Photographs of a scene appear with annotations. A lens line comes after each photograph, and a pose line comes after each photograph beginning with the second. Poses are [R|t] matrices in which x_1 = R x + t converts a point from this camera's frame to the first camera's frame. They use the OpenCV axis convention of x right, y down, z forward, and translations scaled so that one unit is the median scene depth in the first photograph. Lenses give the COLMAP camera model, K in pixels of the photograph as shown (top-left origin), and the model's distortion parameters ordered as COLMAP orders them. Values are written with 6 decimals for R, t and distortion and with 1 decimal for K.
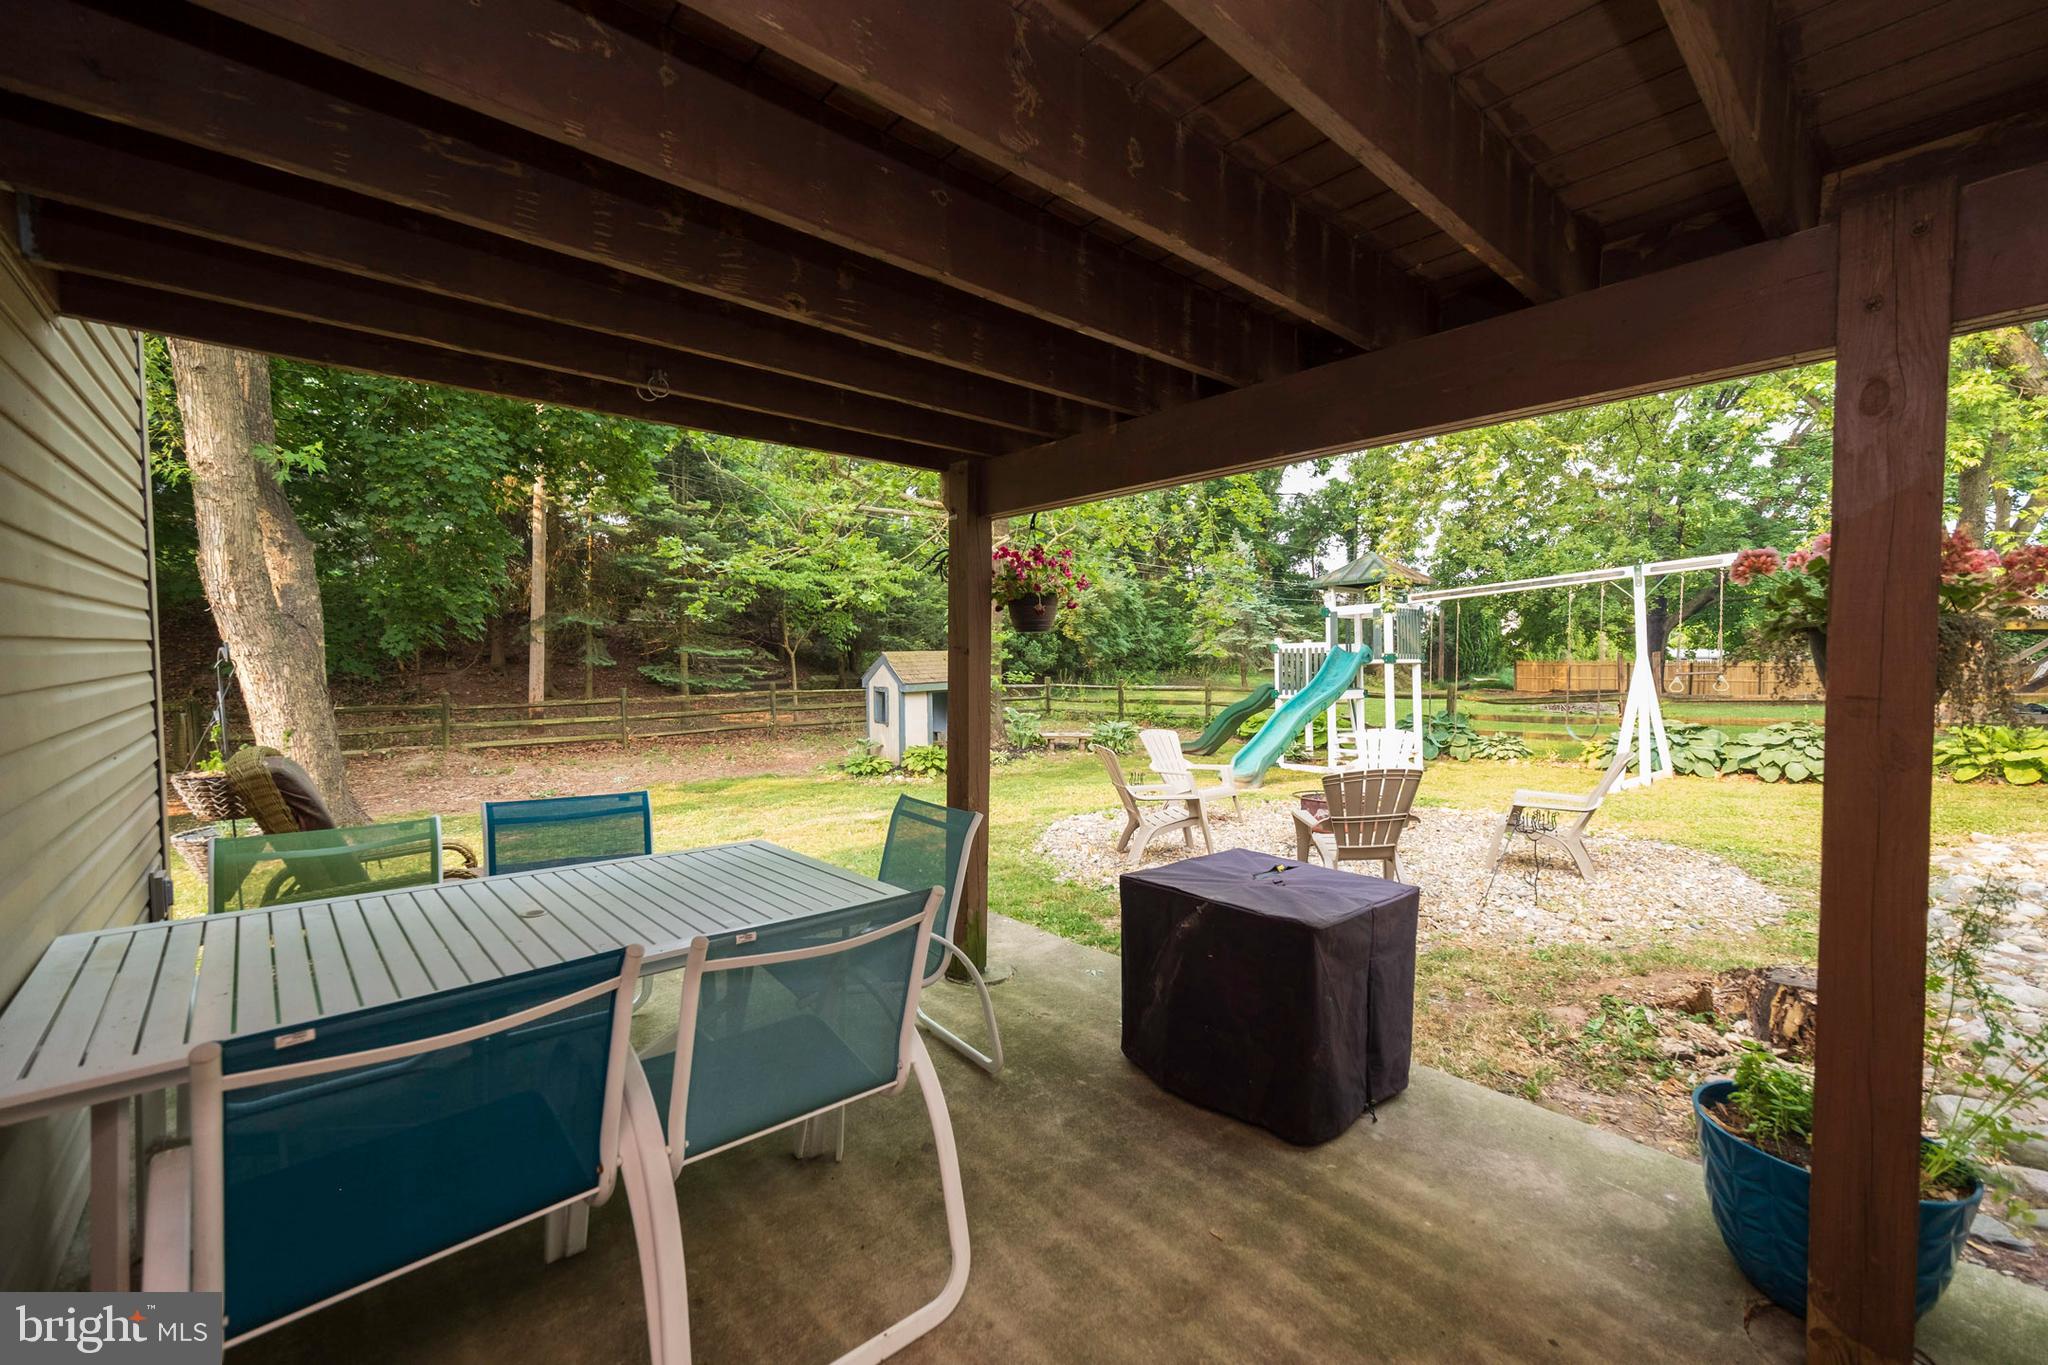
lens RADIAL K [[804.2, 0, 1021.4], [0, 804.2, 673.5], [0, 0, 1]] dist [0.003223, -0.000071]
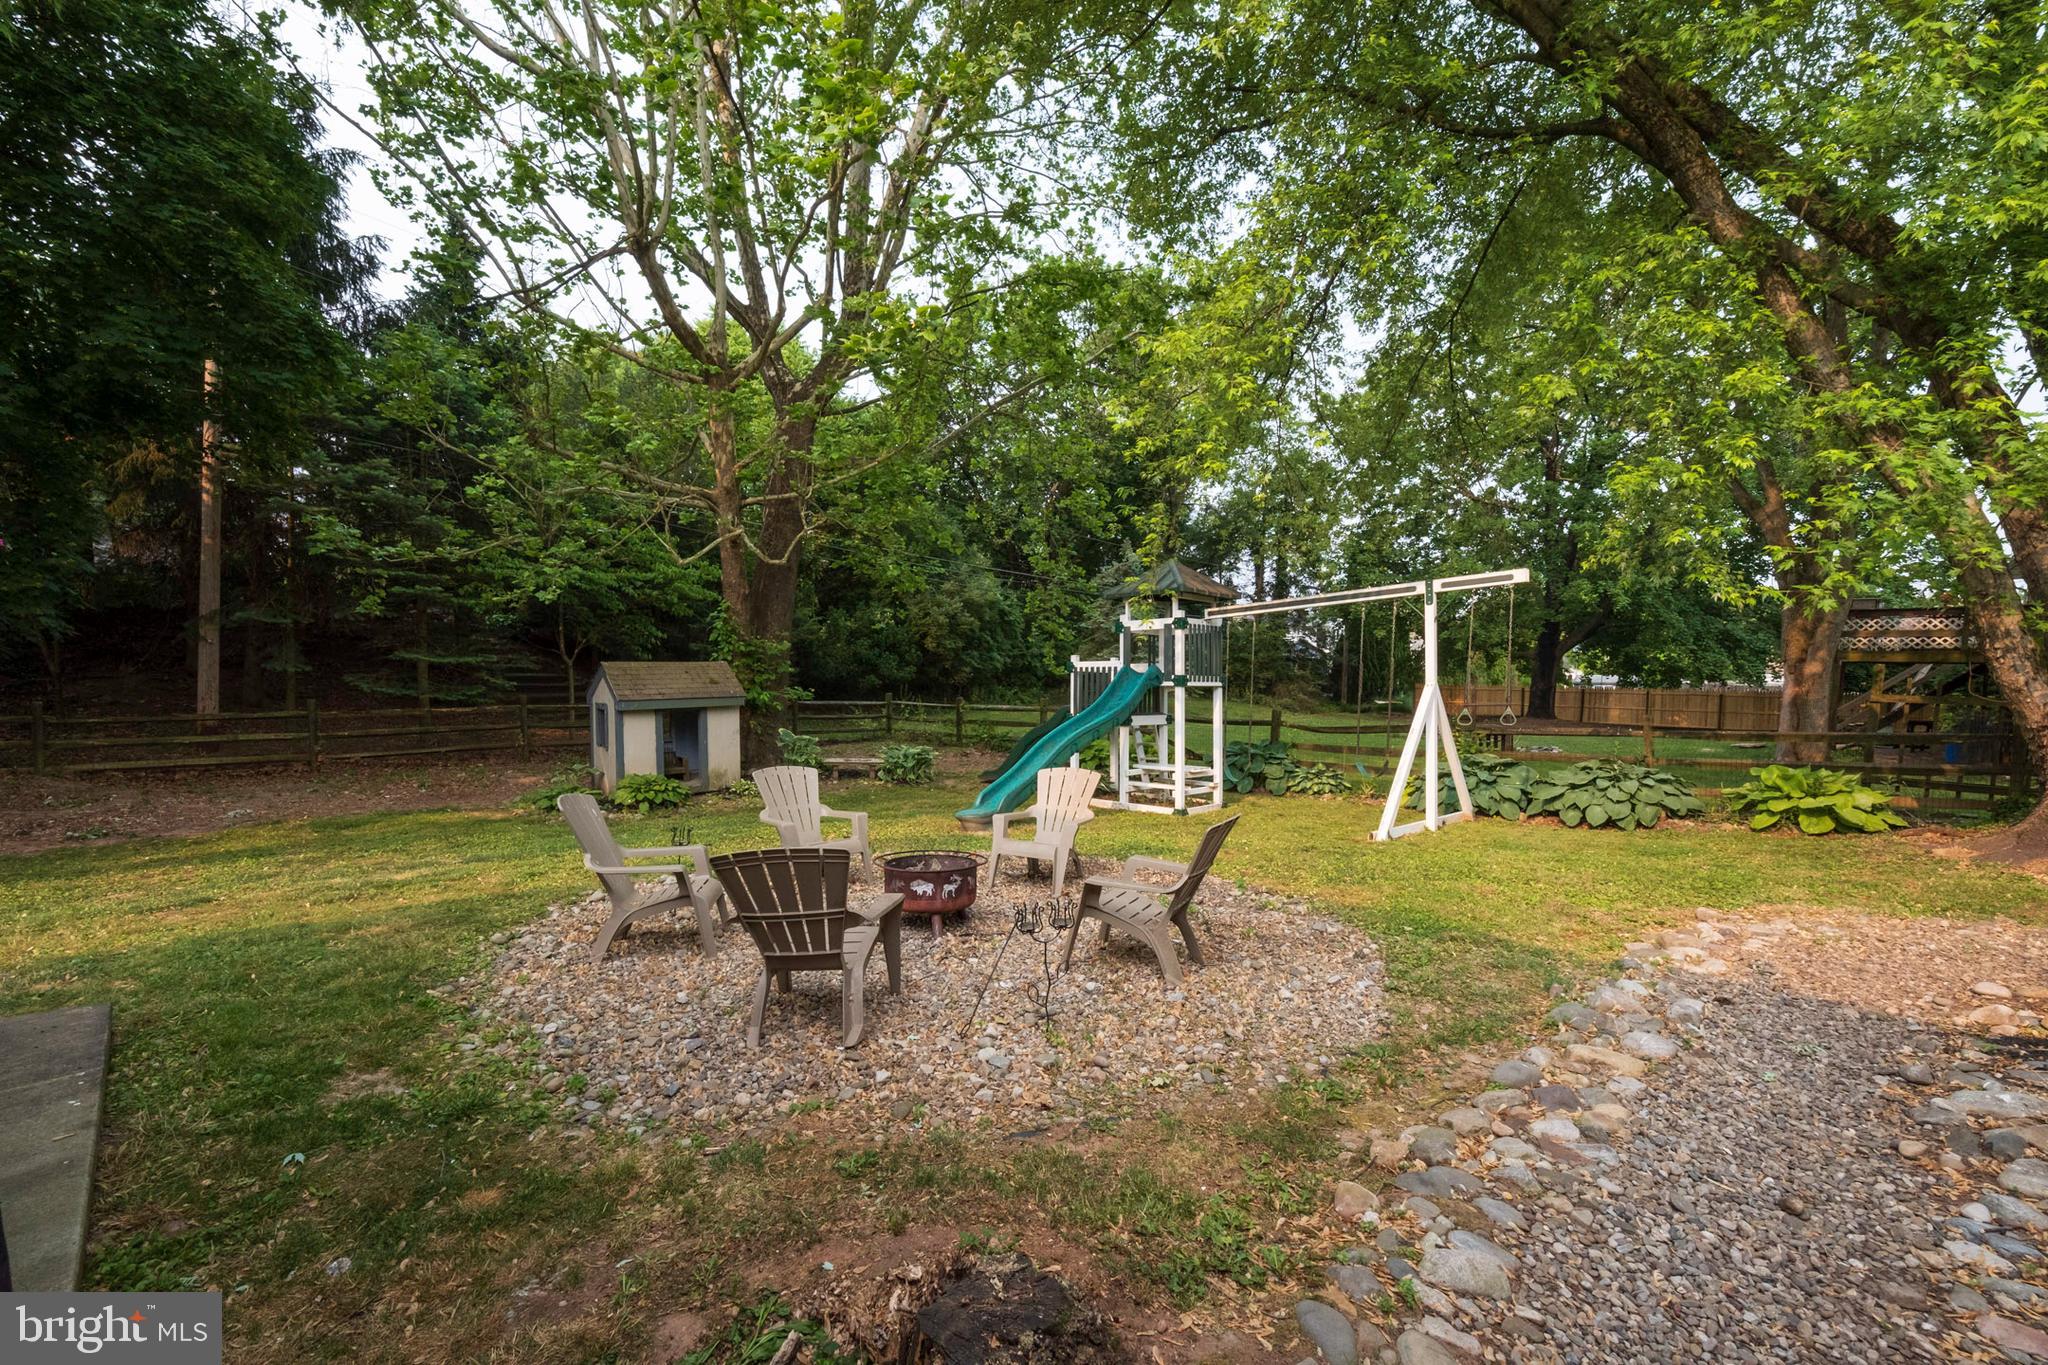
lens RADIAL K [[804.2, 0, 1065.6], [0, 804.2, 697.9], [0, 0, 1]] dist [0.003223, -0.000071]
pose [[0.997456, 0.015946, 0.069475, 0.270601], [-0.016930, 0.999764, 0.013603, -0.009683], [-0.069242, -0.014745, 0.997491, 0.131935]]
